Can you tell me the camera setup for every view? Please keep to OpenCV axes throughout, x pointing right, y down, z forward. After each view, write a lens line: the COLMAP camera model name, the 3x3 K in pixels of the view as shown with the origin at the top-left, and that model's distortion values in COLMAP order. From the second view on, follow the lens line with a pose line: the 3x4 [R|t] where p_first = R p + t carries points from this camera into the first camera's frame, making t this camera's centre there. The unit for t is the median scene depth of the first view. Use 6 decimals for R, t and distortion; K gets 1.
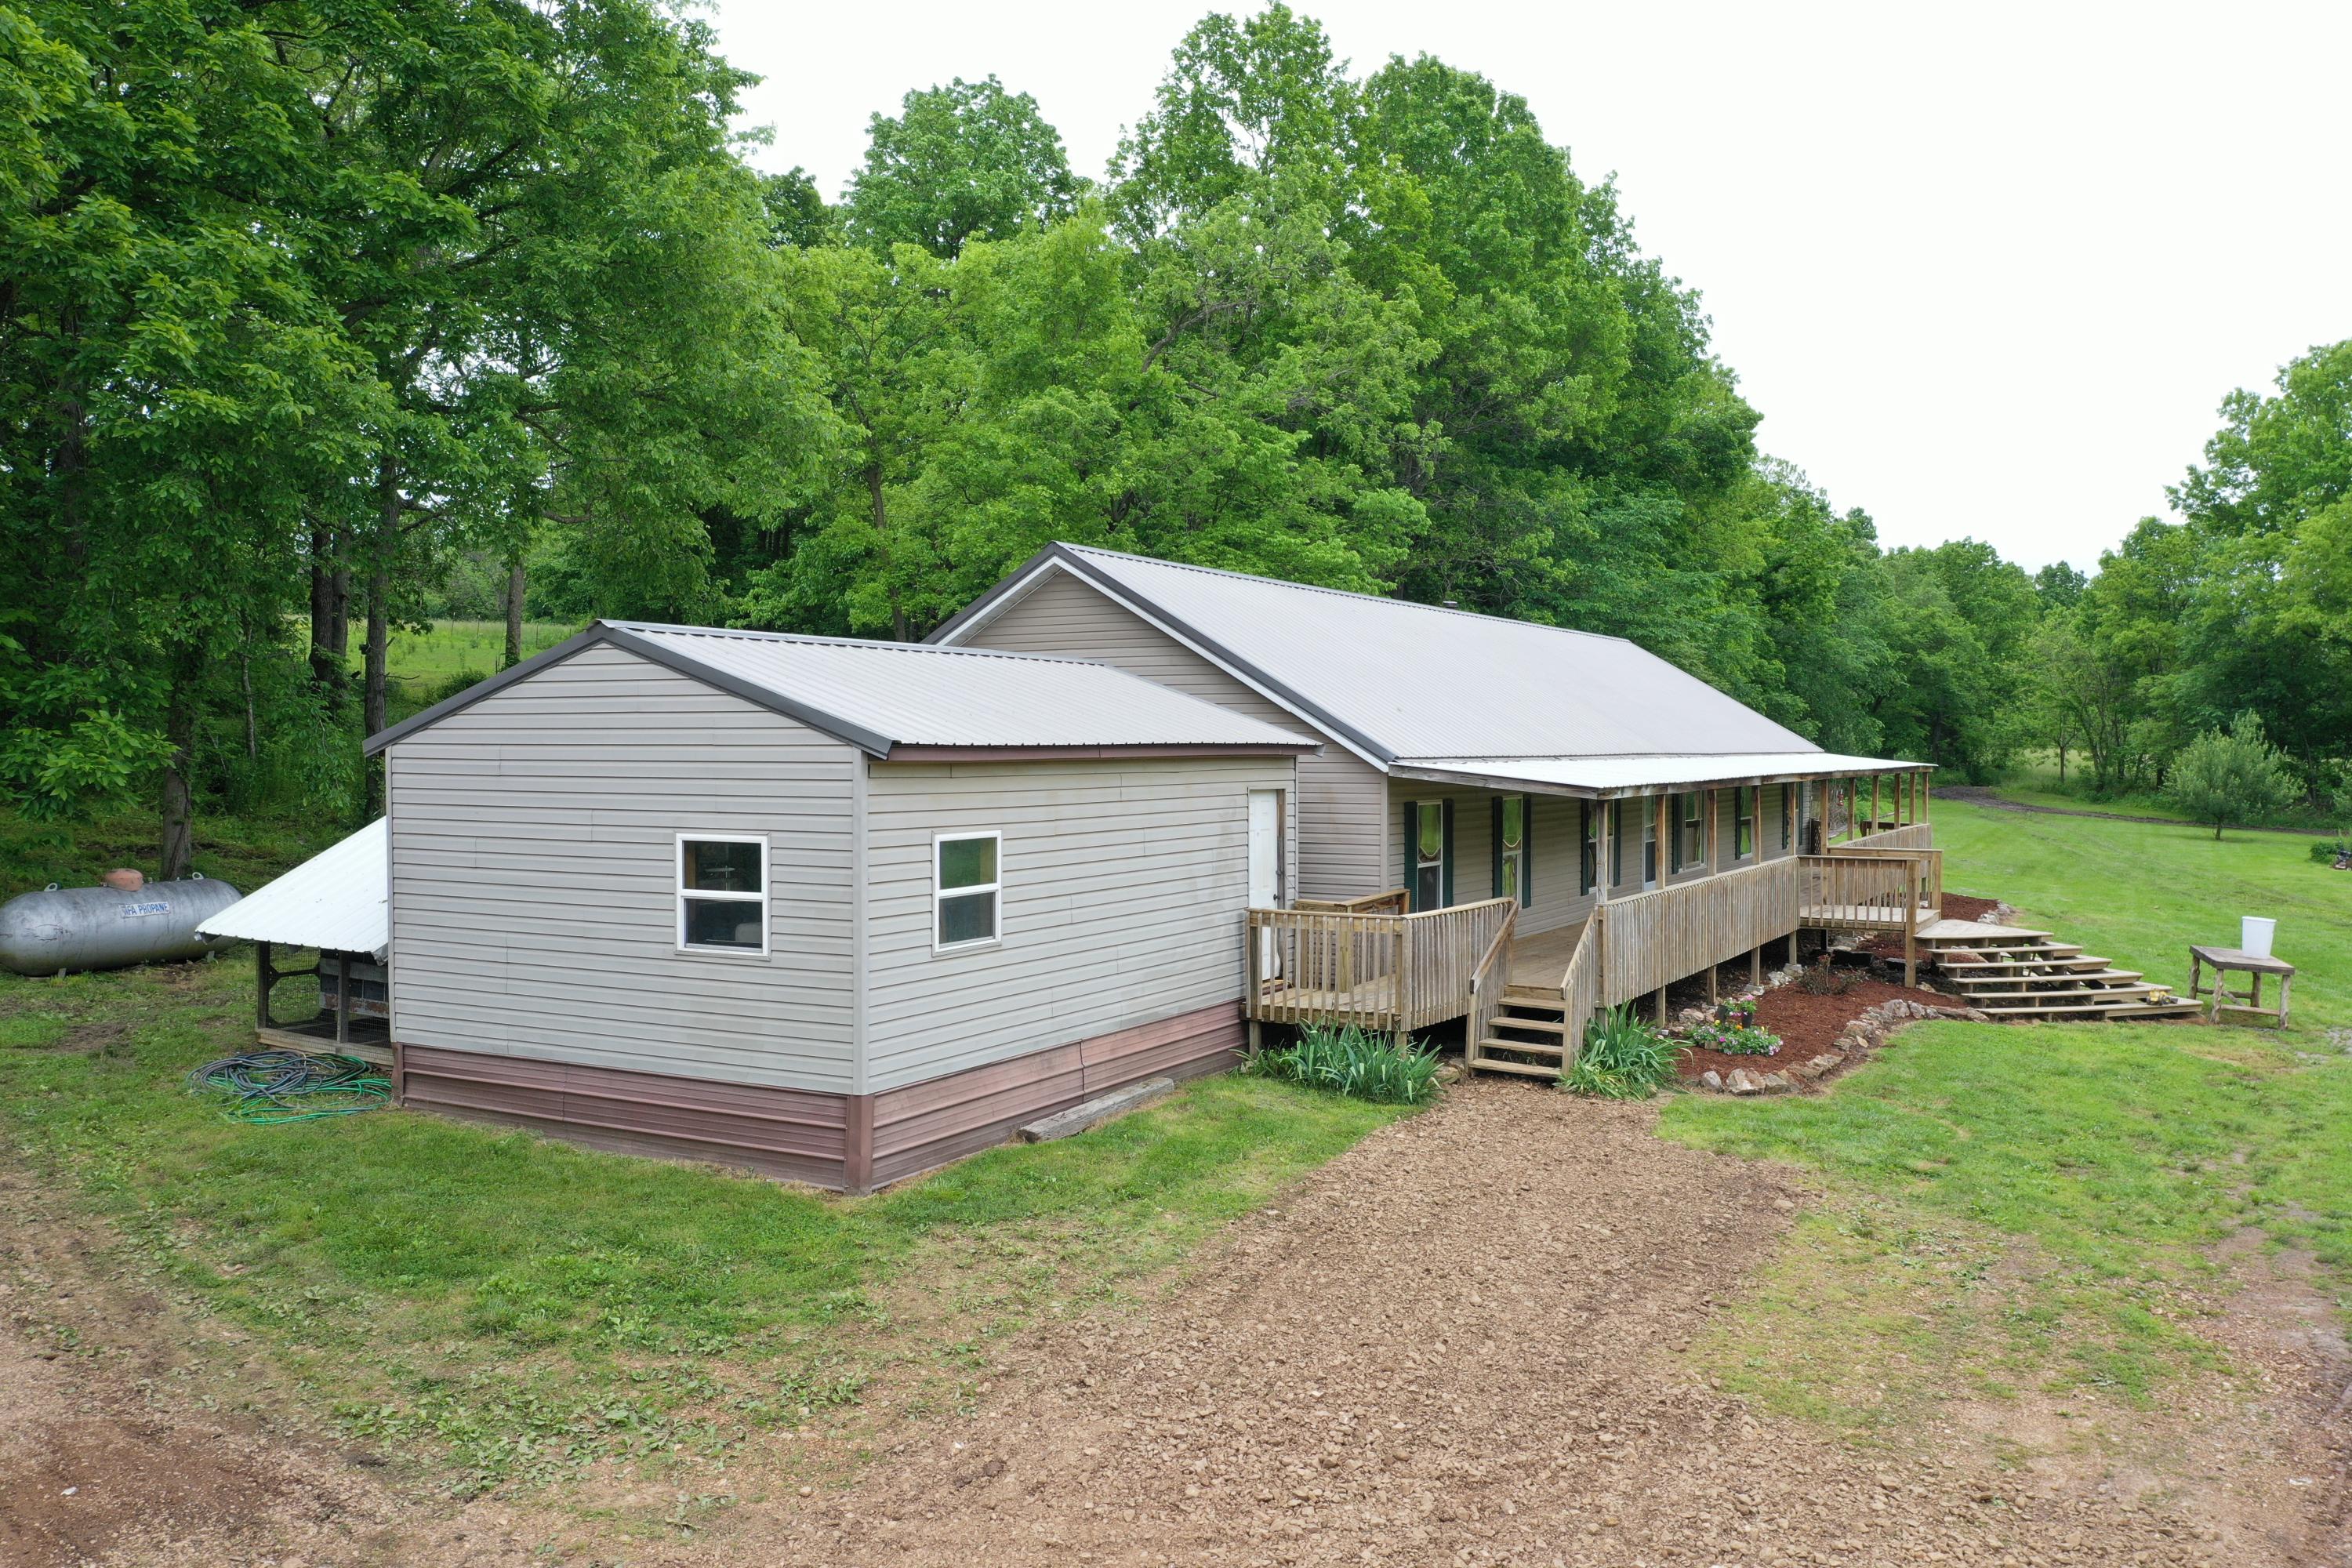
lens RADIAL K [[1877.3, 0, 1171.5], [0, 1877.3, 792.6], [0, 0, 1]] dist [-0.001430, 0.009004]
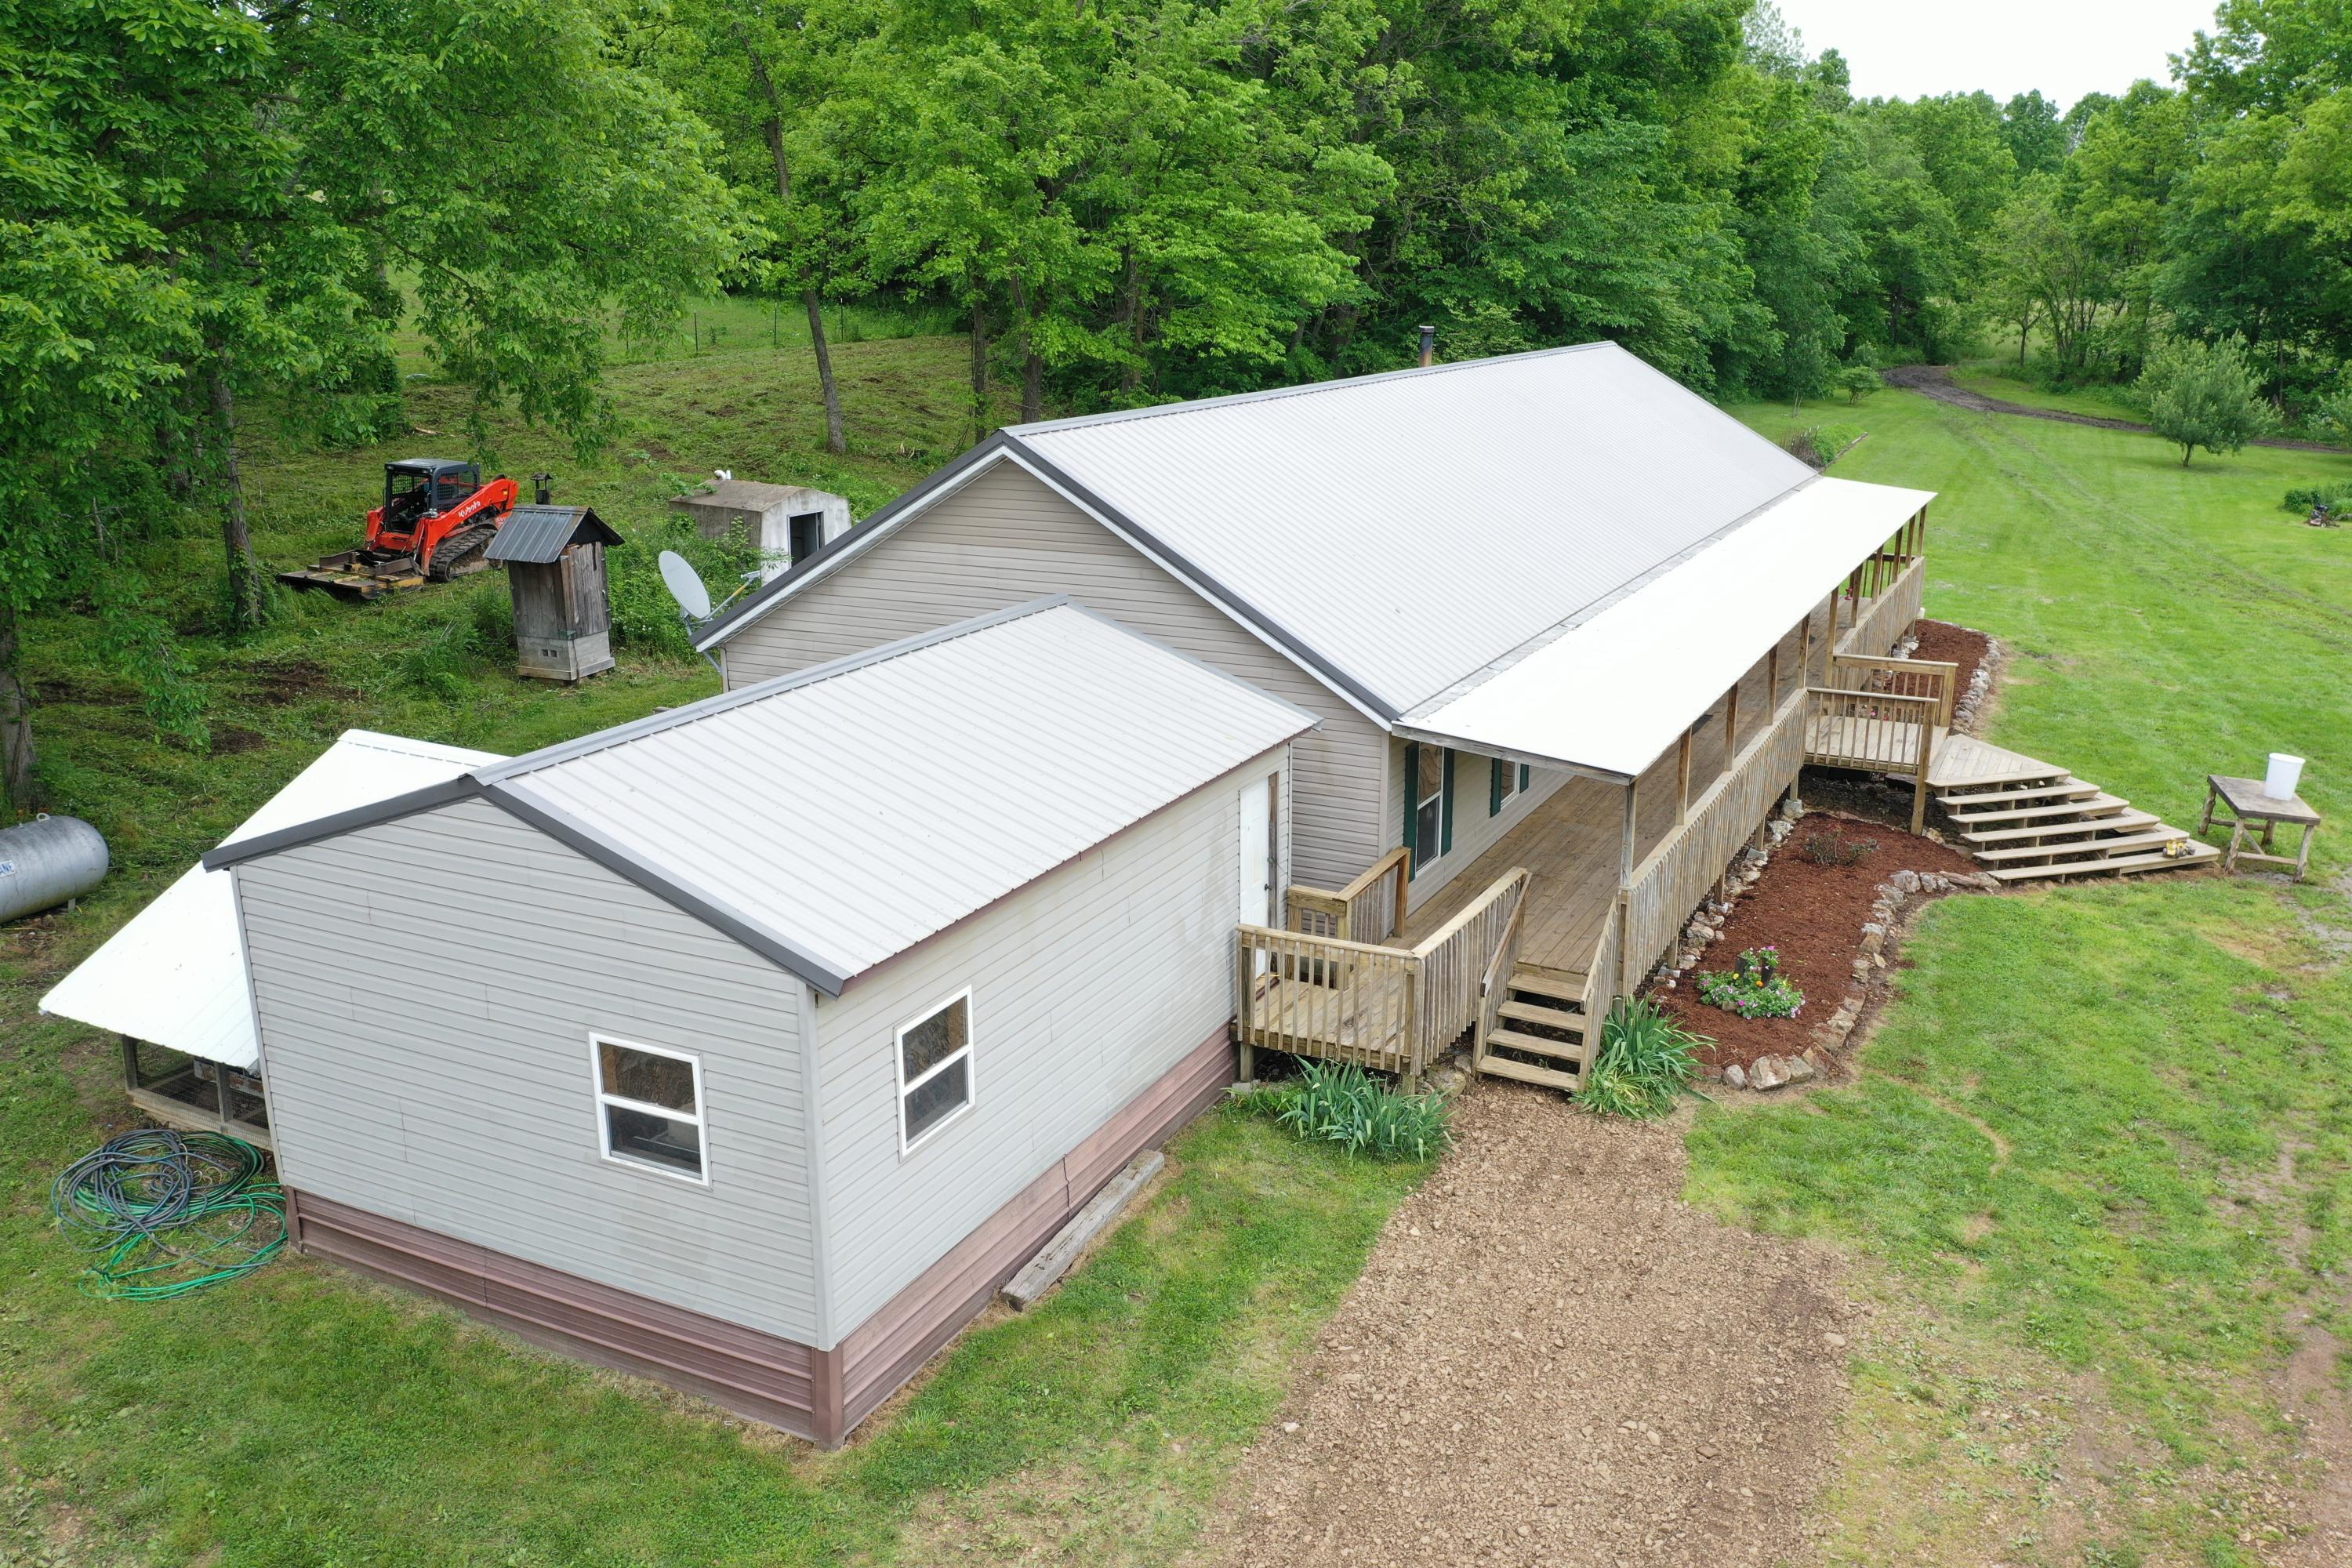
lens RADIAL K [[1877.3, 0, 1175.0], [0, 1877.3, 788.8], [0, 0, 1]] dist [-0.001430, 0.009004]
pose [[0.999125, -0.017293, 0.038079, -0.016493], [0.007398, 0.969231, 0.246042, -0.159083], [-0.041162, -0.245545, 0.968511, 0.107423]]
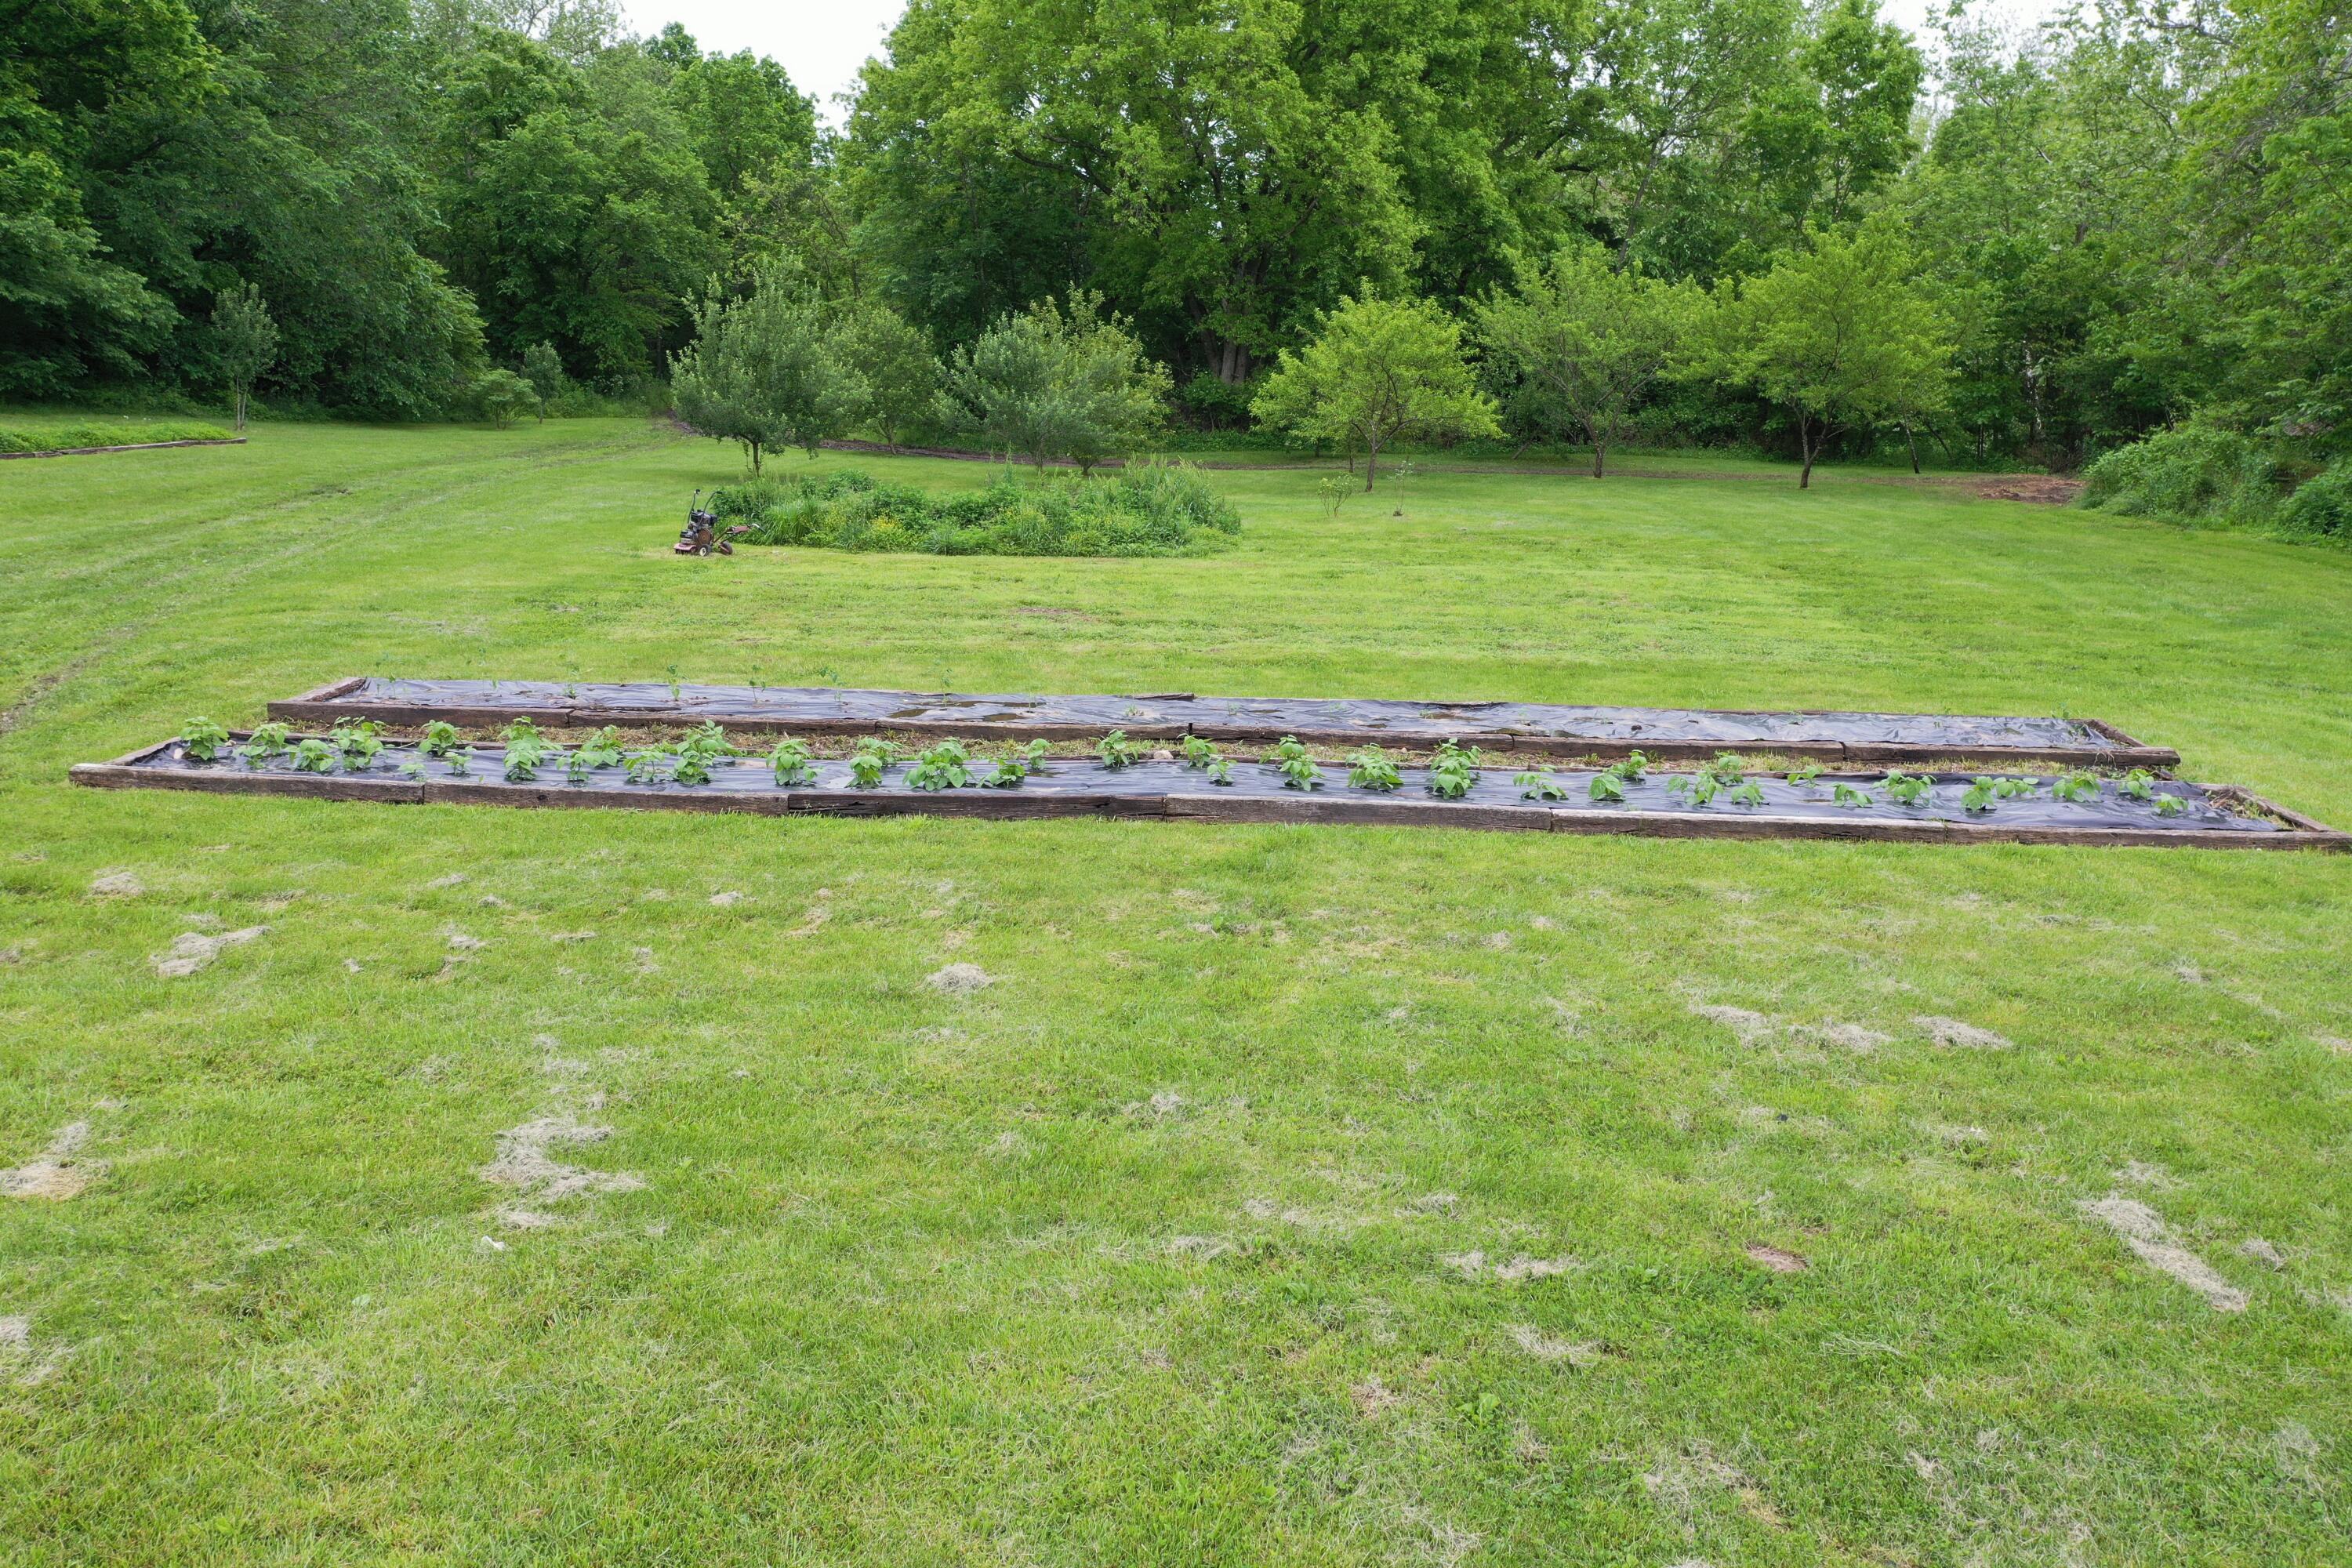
lens RADIAL K [[1877.3, 0, 1168.2], [0, 1877.3, 792.7], [0, 0, 1]] dist [-0.001430, 0.009004]
pose [[0.905182, -0.093624, 0.414584, 1.195625], [0.011037, 0.980285, 0.197278, 0.019886], [-0.424881, -0.173997, 0.888370, 1.166467]]
